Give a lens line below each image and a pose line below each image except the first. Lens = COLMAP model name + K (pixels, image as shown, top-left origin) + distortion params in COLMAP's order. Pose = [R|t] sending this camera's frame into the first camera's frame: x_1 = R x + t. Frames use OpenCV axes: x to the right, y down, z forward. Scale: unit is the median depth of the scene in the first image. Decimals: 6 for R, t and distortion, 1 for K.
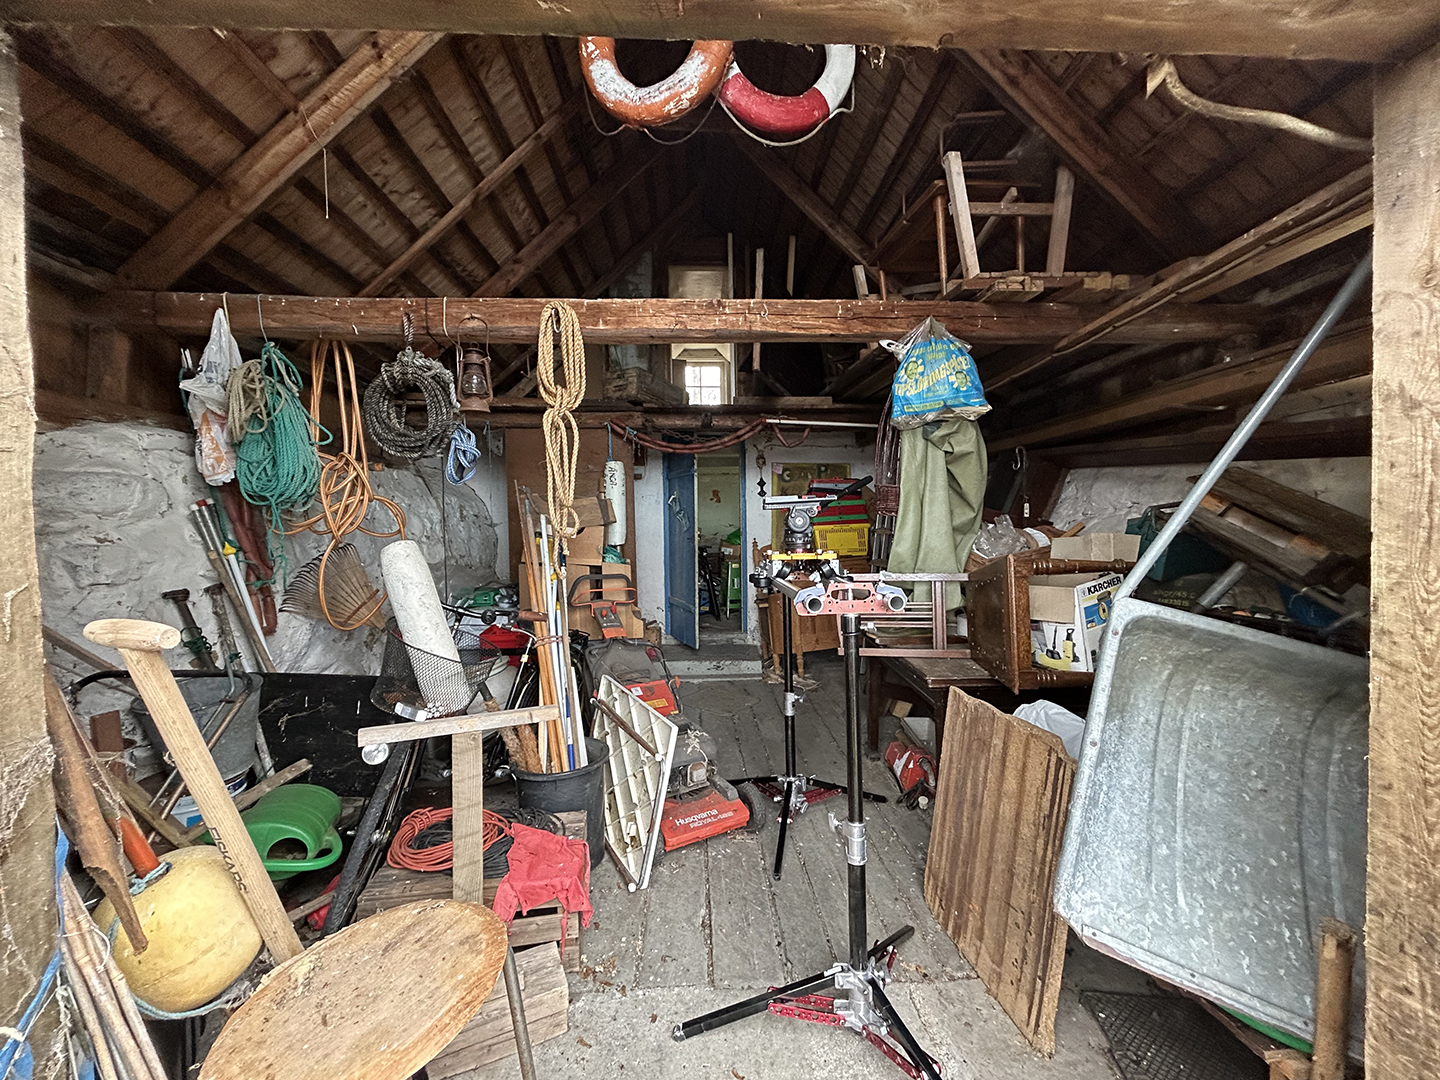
lens RADIAL K [[579.8, 0, 719.3], [0, 579.8, 533.3], [0, 0, 1]] dist [0.000831, -0.000349]
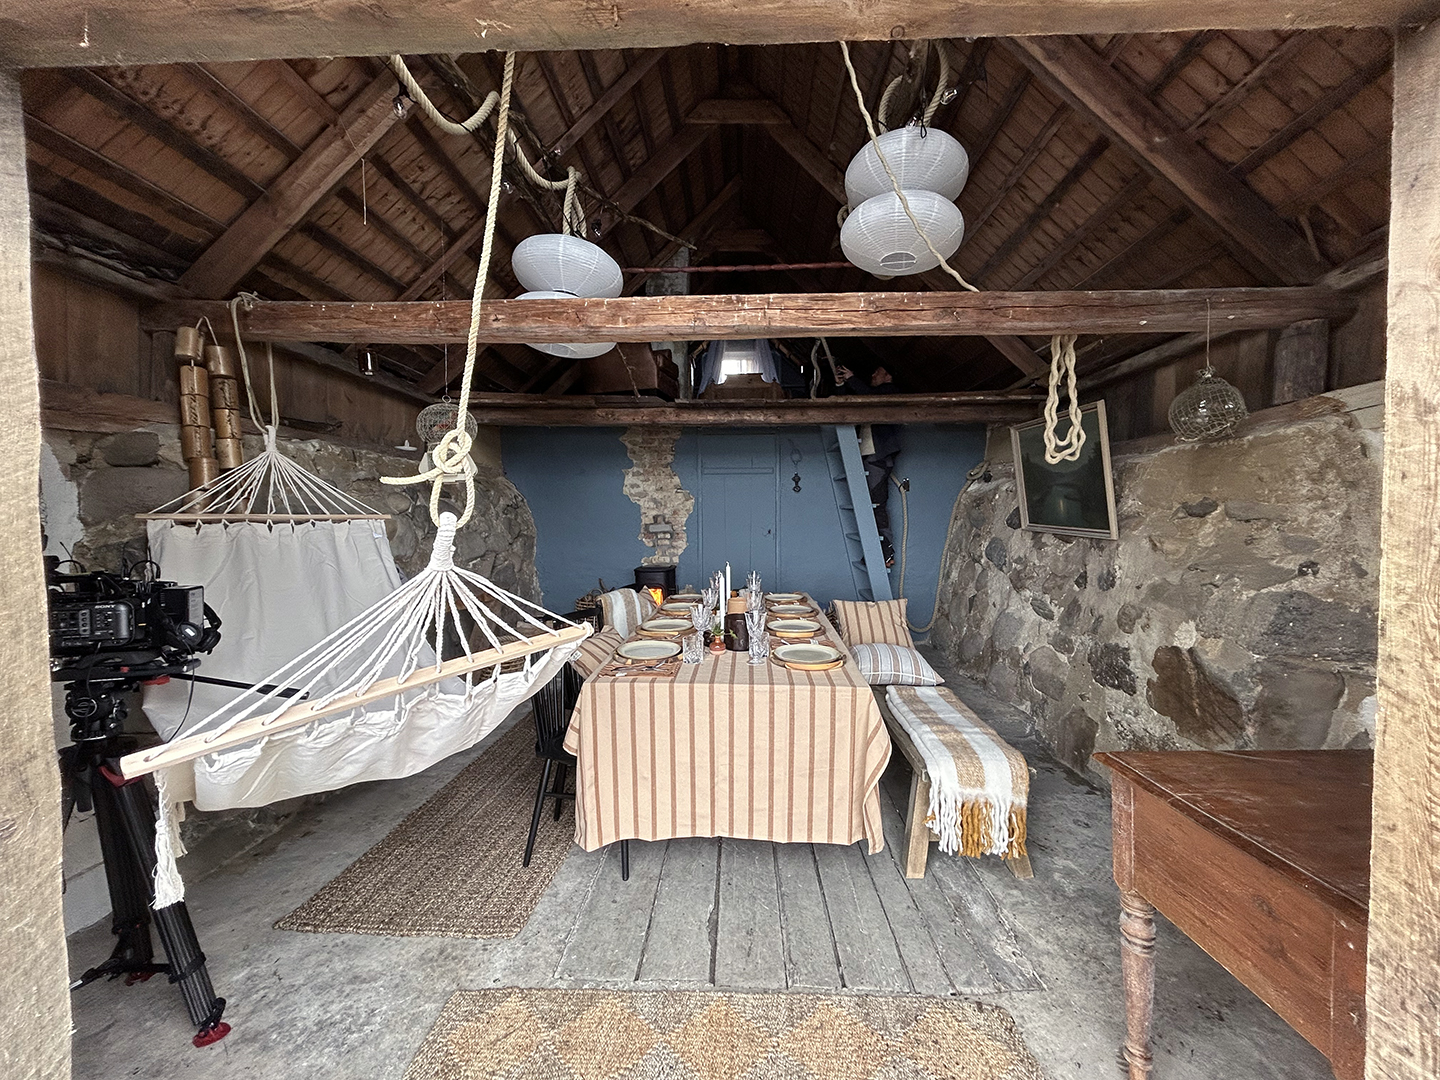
lens RADIAL K [[580.5, 0, 718.1], [0, 580.5, 532.7], [0, 0, 1]] dist [0.002447, -0.000702]
pose [[0.996696, 0.009523, -0.080664, 0.162350], [-0.008610, 0.999895, 0.011667, -0.028561], [0.080766, -0.010934, 0.996673, 0.007335]]
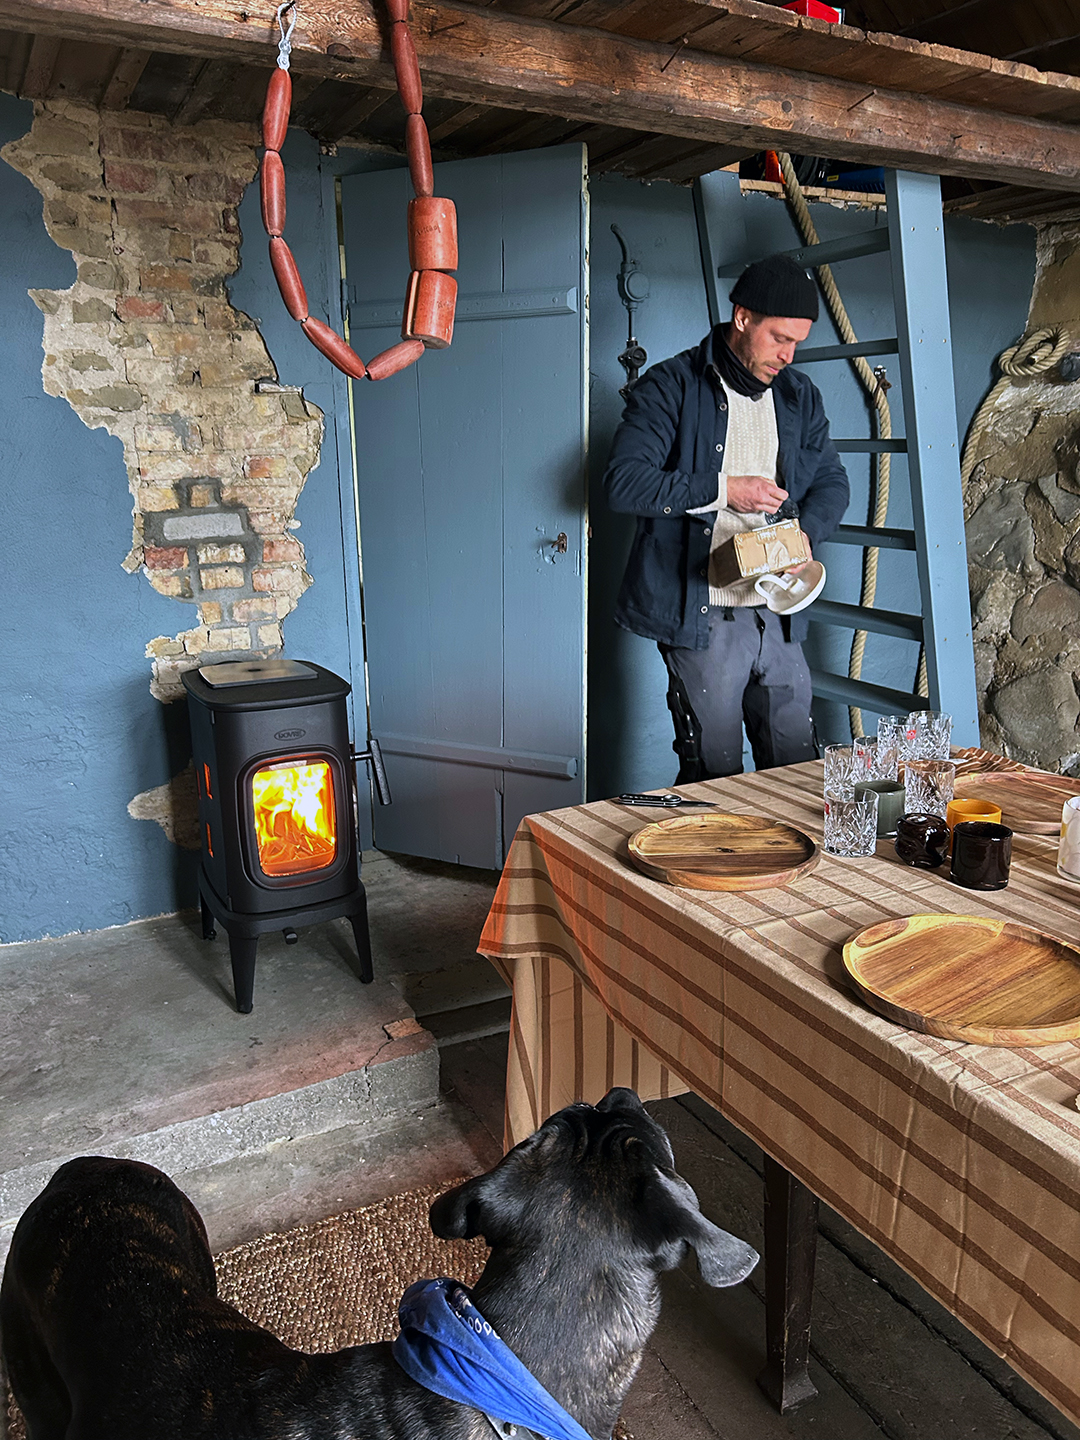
lens RADIAL K [[1090.5, 0, 540.0], [0, 1090.5, 720.0], [0, 0, 1]] dist [0.062511, -0.072743]
pose [[0.903545, -0.098997, 0.416901, -1.757351], [0.007430, 0.976419, 0.215757, -0.153758], [-0.428430, -0.191848, 0.882974, 3.234311]]
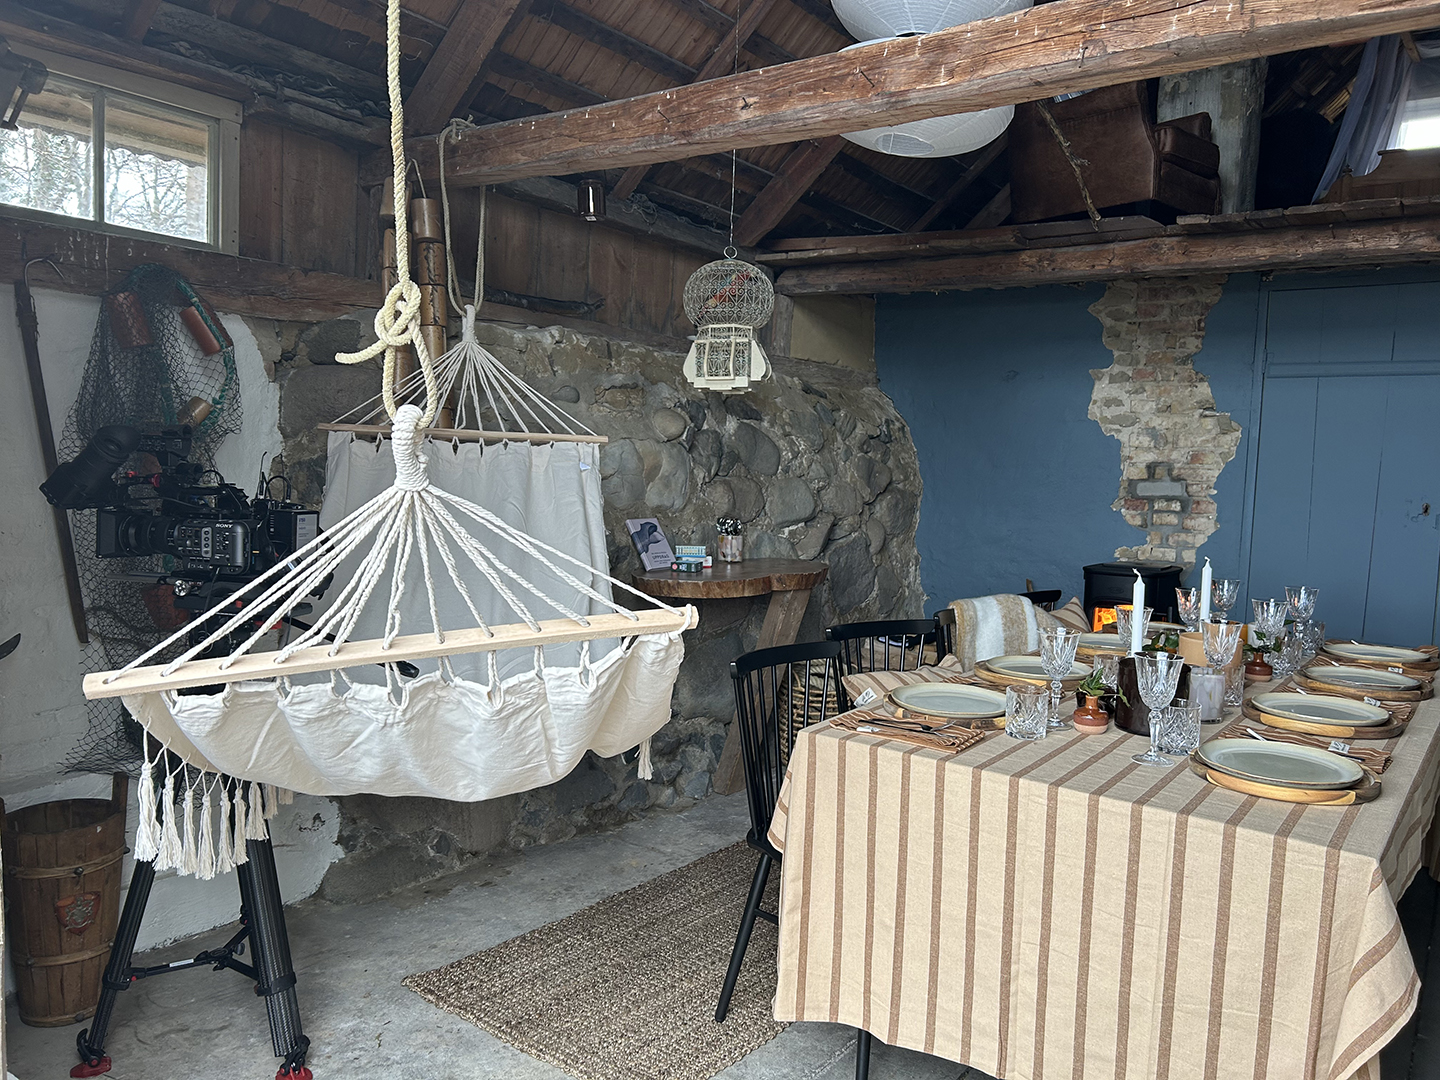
lens RADIAL K [[1090.5, 0, 720.0], [0, 1090.5, 540.0], [0, 0, 1]] dist [0.062511, -0.072743]
pose [[0.778022, 0.084609, -0.622513, 0.975197], [-0.055707, 0.996277, 0.065787, 0.020881], [0.625762, -0.016505, 0.779839, 0.259451]]
